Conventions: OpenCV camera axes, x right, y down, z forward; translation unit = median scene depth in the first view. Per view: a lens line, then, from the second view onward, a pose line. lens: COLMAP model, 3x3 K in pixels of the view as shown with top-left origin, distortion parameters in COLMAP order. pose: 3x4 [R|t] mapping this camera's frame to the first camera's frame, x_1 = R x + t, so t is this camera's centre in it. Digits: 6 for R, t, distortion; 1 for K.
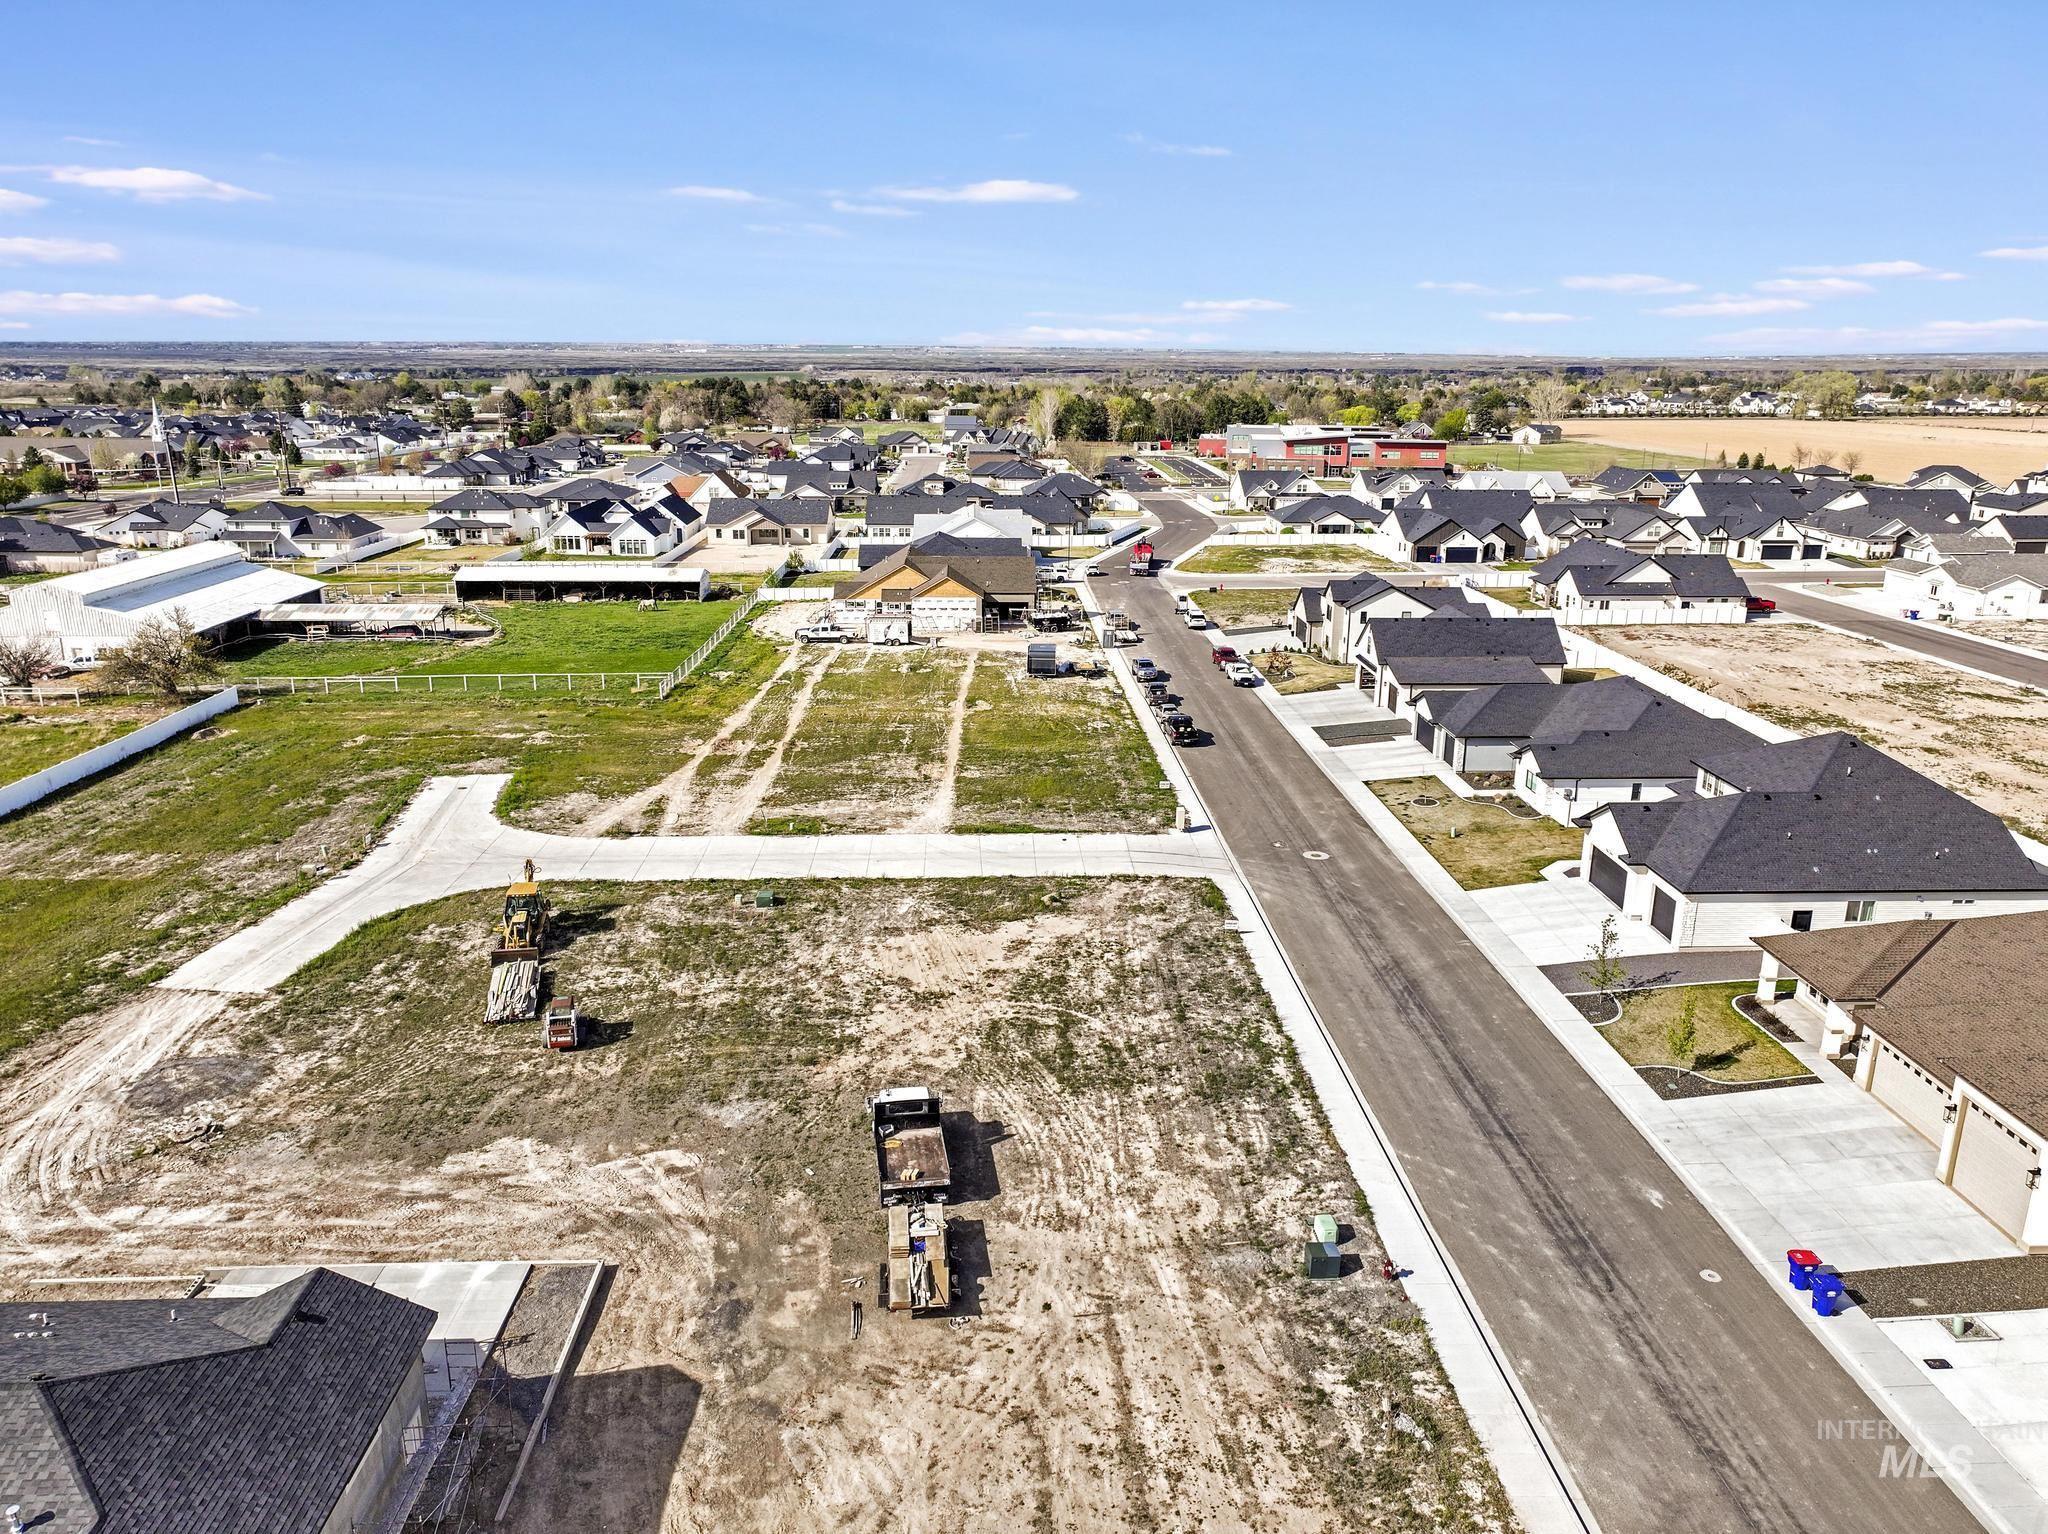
lens RADIAL K [[1437.0, 0, 1031.7], [0, 1437.0, 766.9], [0, 0, 1]] dist [0.004937, 0.003168]
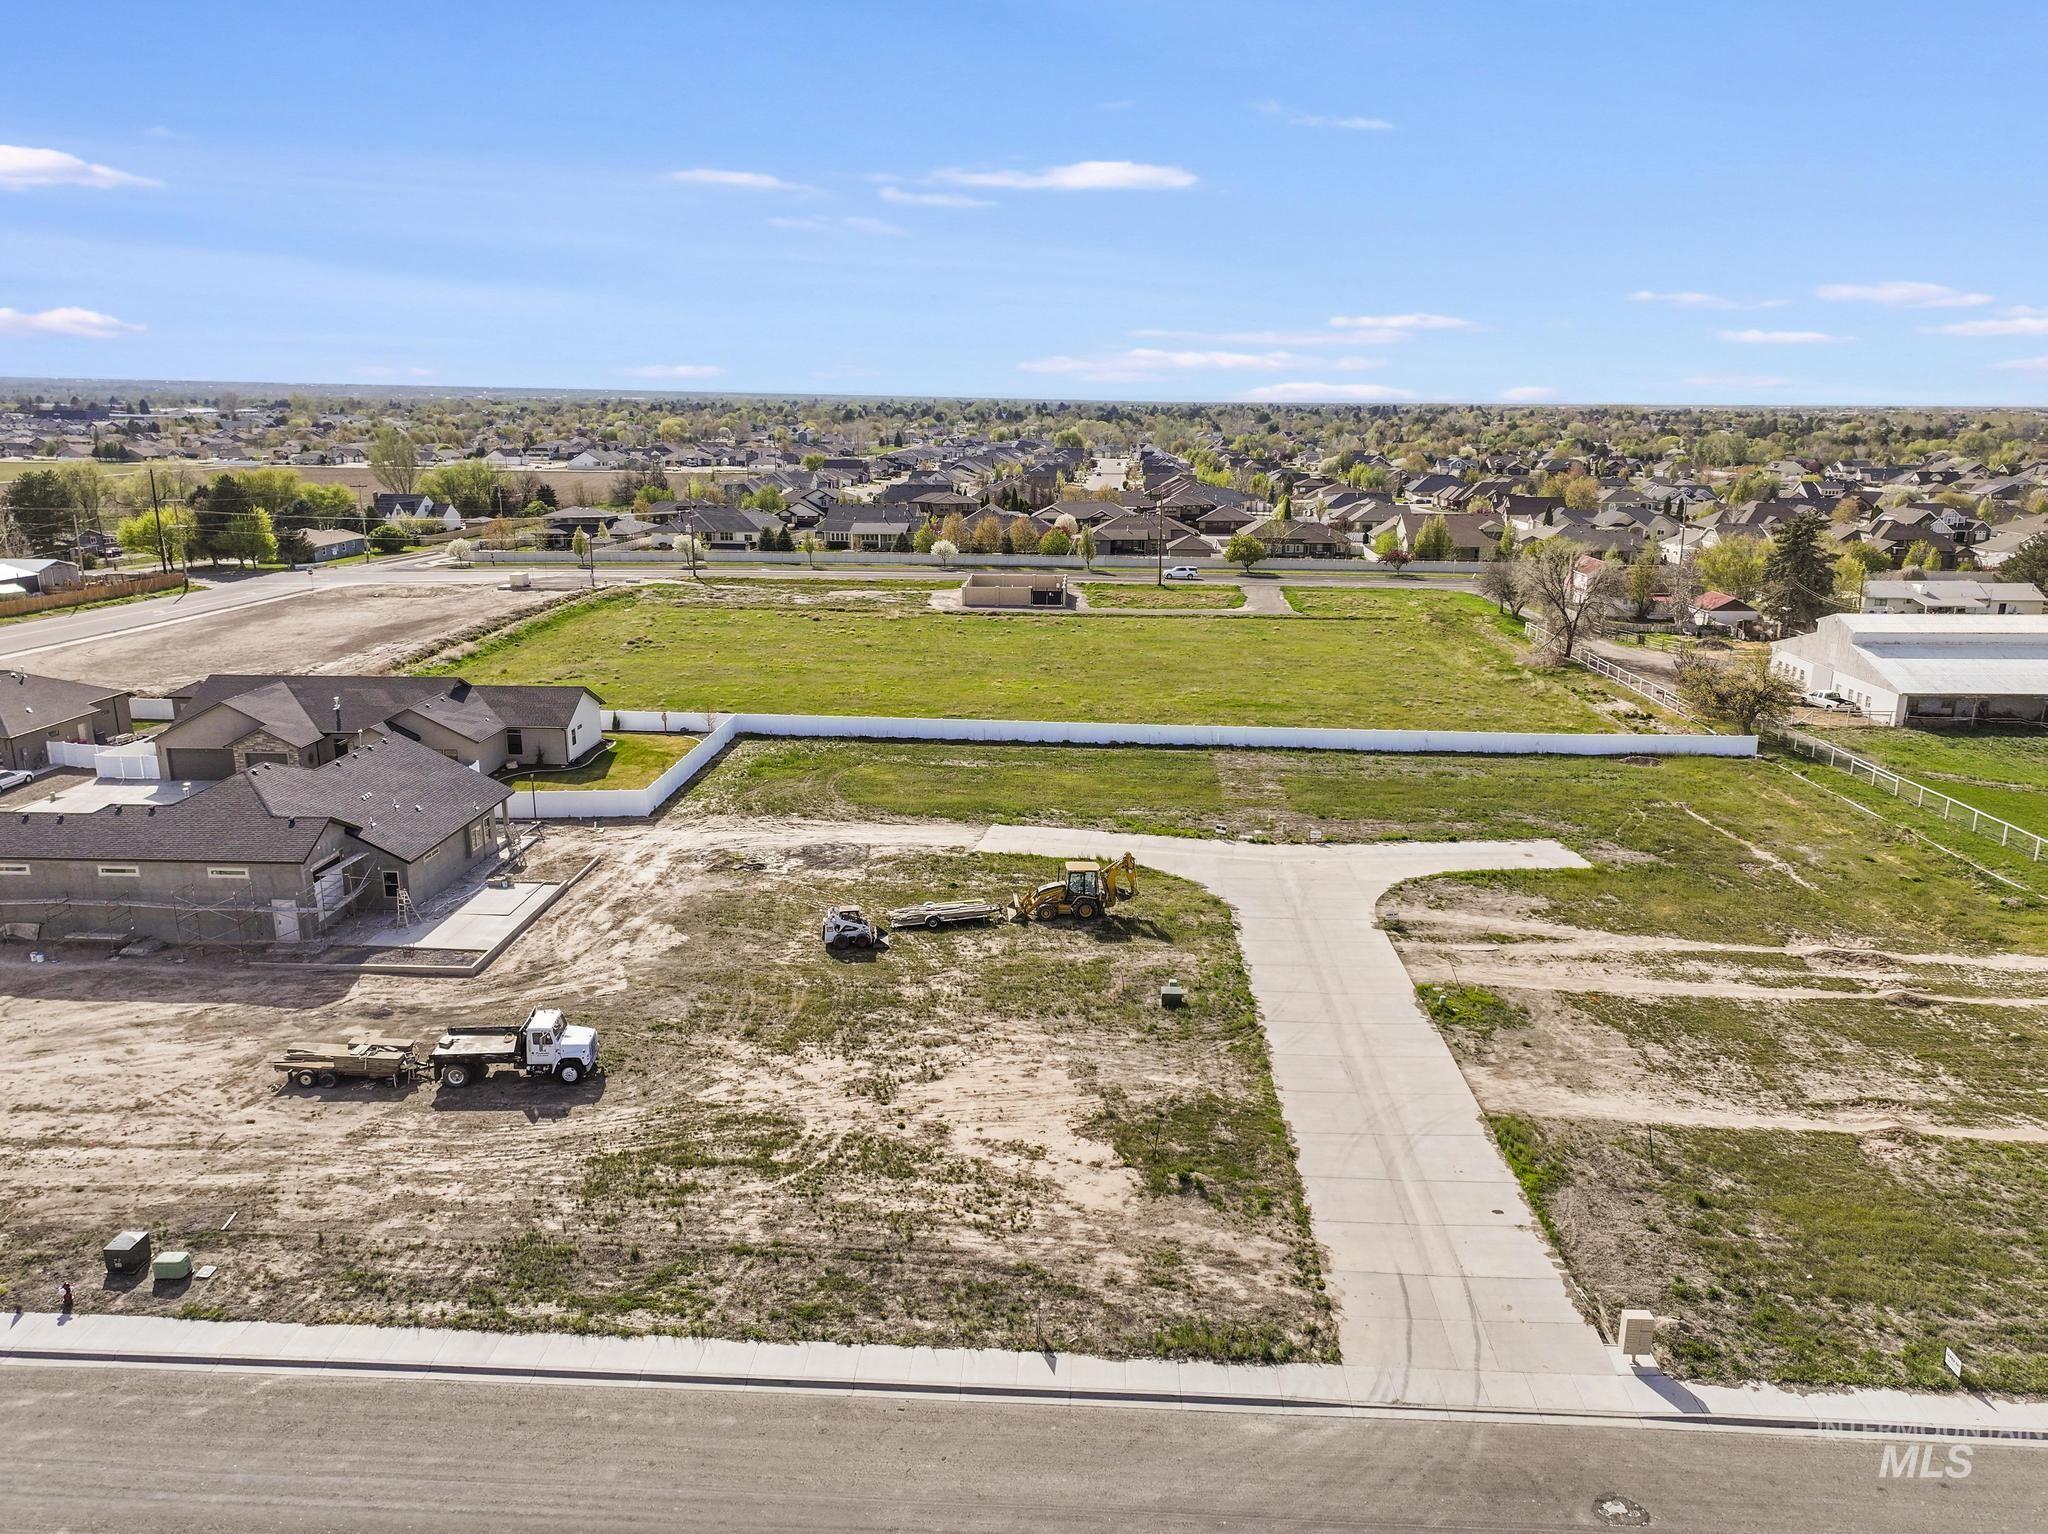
lens RADIAL K [[1437.0, 0, 1031.7], [0, 1437.0, 766.9], [0, 0, 1]] dist [0.004937, 0.003168]
pose [[-0.088889, 0.241304, -0.966370, 0.672003], [-0.279985, 0.925038, 0.256737, -0.251377], [0.955880, 0.293390, -0.014664, 1.002697]]
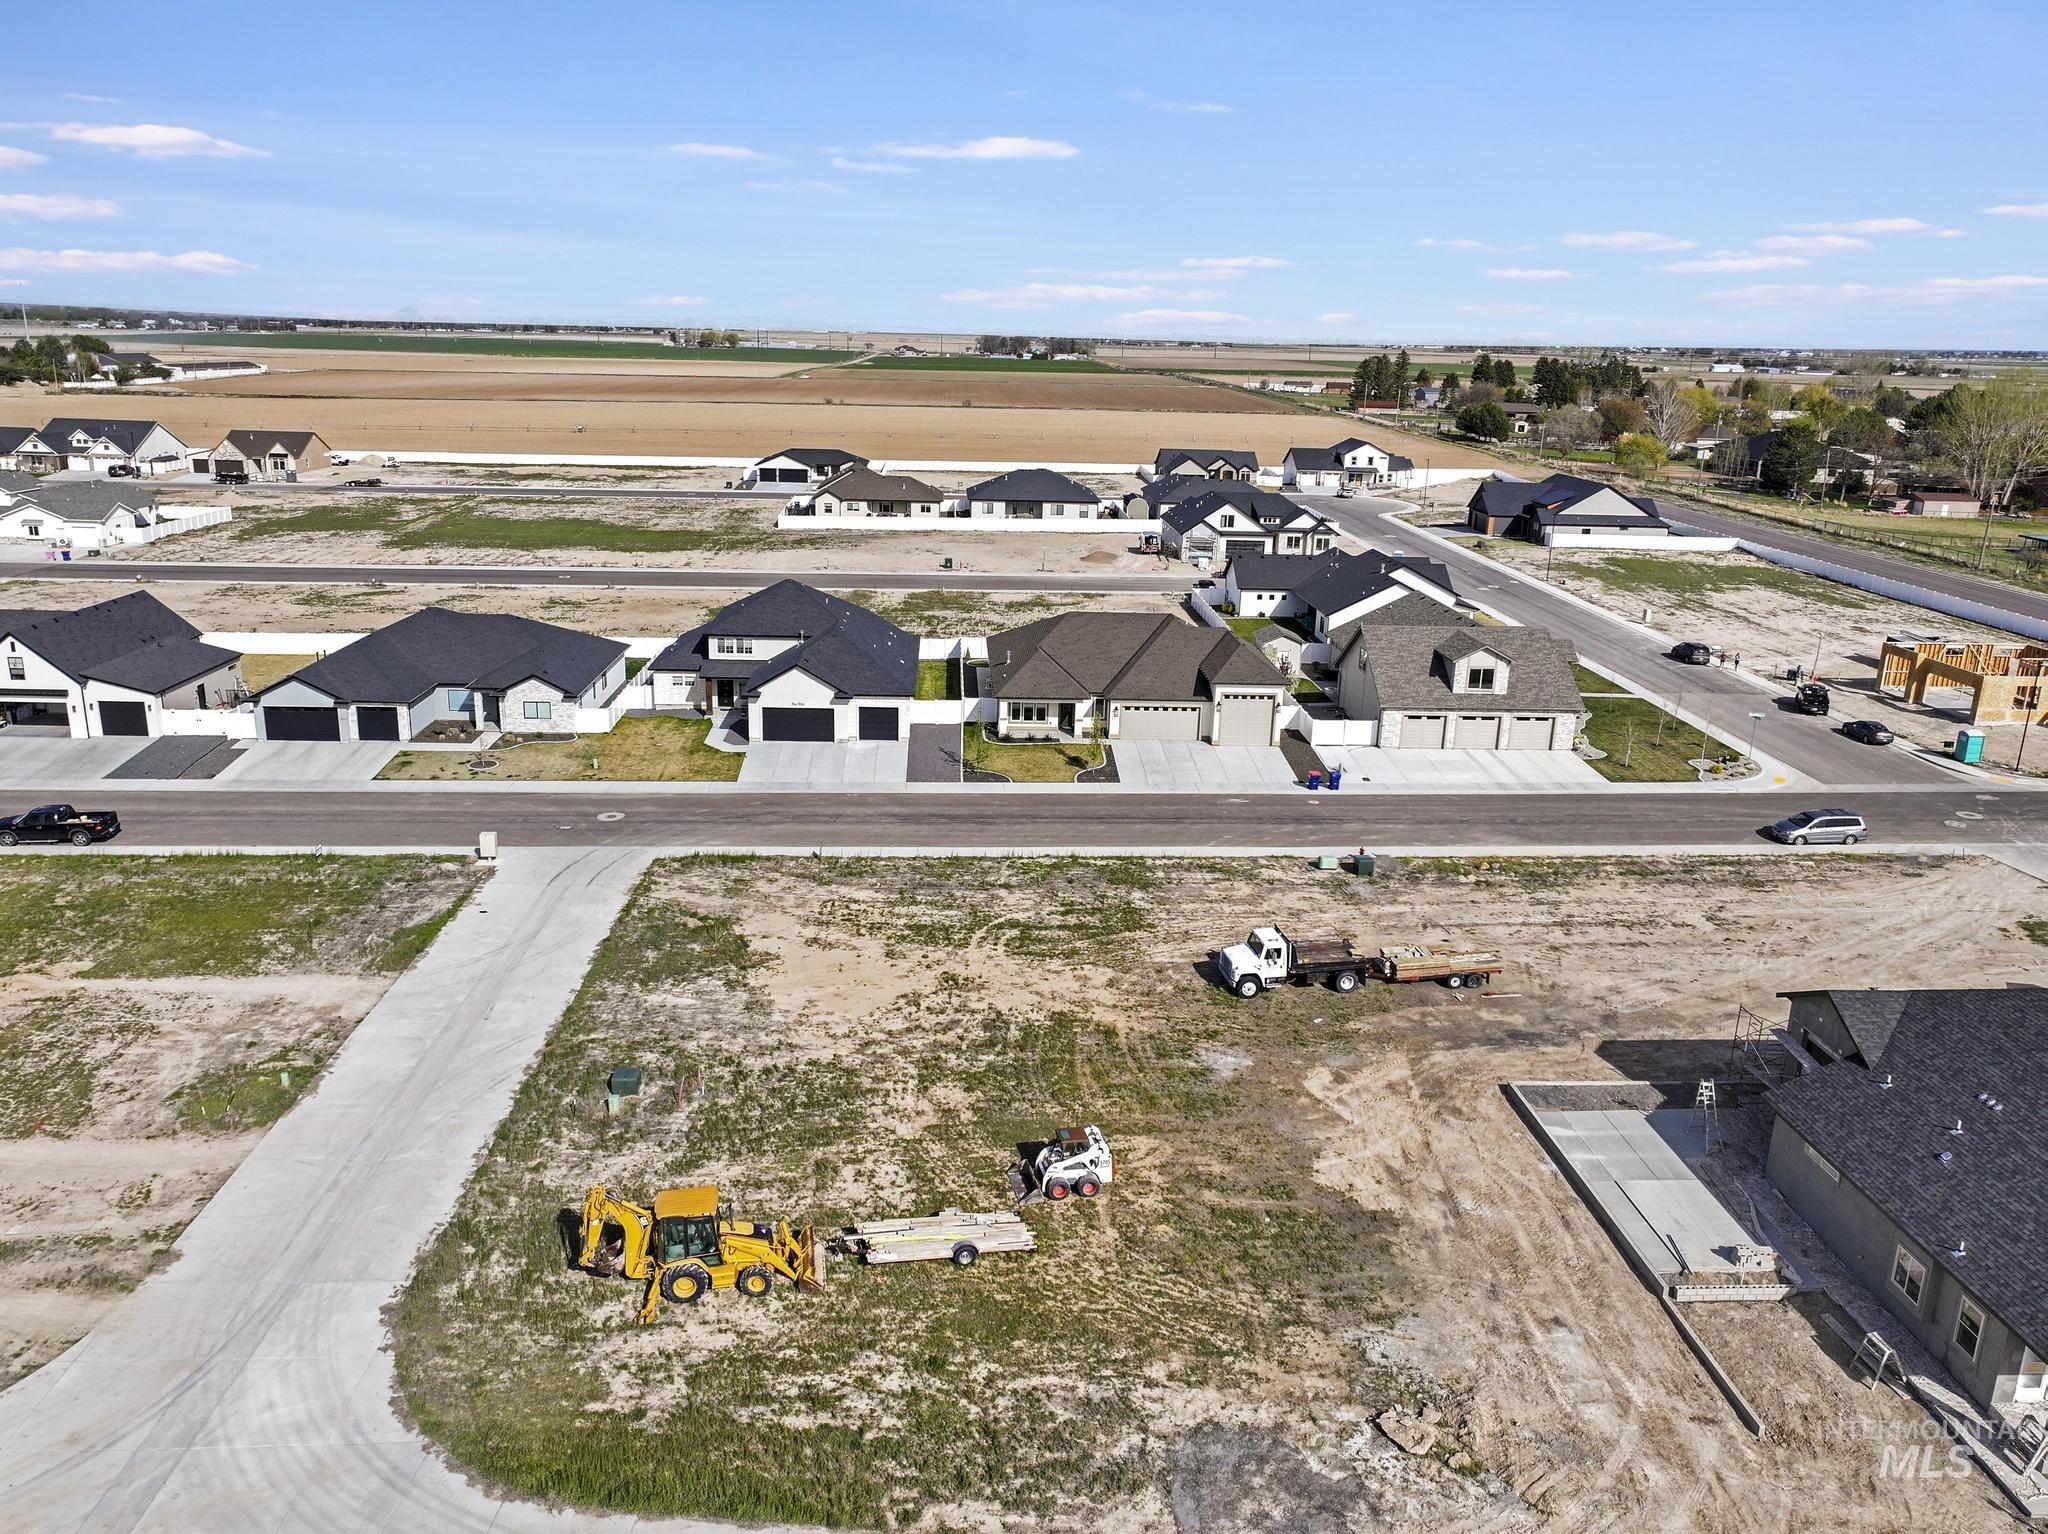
lens RADIAL K [[1469.4, 0, 1032.2], [0, 1469.4, 770.8], [0, 0, 1]] dist [0.005883, 0.001078]
pose [[-0.010991, -0.290742, 0.956738, -0.903715], [0.250609, 0.925458, 0.284115, -0.214768], [-0.968026, 0.242890, 0.062691, 0.825026]]
